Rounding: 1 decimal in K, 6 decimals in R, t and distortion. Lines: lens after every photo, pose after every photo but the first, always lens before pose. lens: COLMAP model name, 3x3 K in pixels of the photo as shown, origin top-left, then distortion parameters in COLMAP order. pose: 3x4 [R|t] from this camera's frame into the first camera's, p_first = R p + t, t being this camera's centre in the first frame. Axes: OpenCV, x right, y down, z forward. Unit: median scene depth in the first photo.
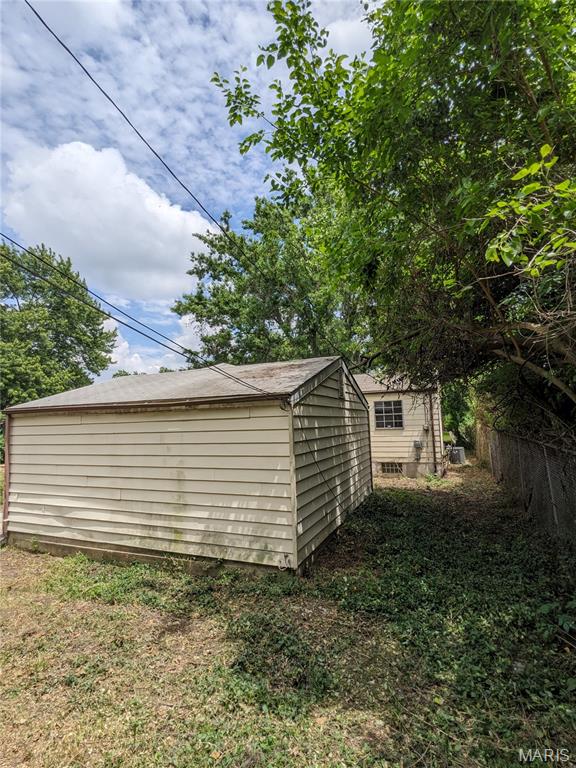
lens RADIAL K [[368.7, 0, 287.8], [0, 368.7, 387.3], [0, 0, 1]] dist [-0.000679, 0.000249]
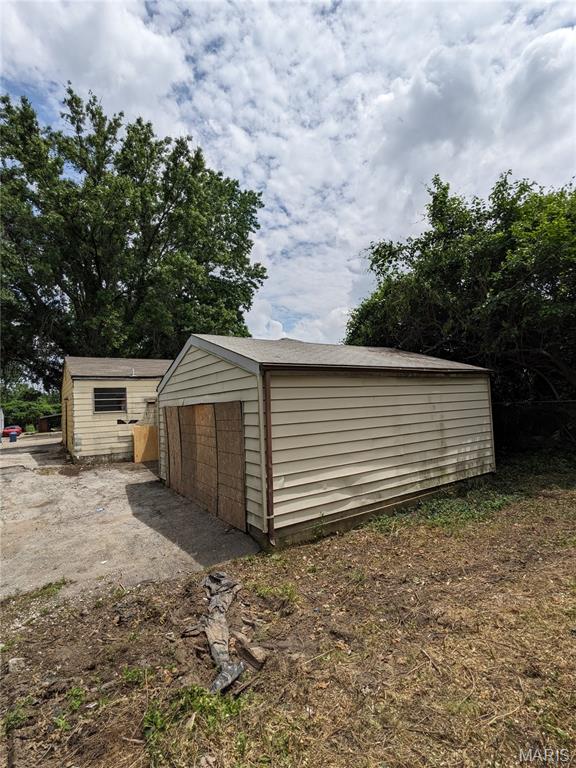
lens RADIAL K [[368.7, 0, 287.7], [0, 368.7, 381.6], [0, 0, 1]] dist [-0.000679, 0.000249]
pose [[0.562378, 0.048728, 0.825443, -1.681762], [-0.055984, 0.998215, -0.020786, 0.136273], [-0.824983, -0.034522, 0.564102, 0.711090]]
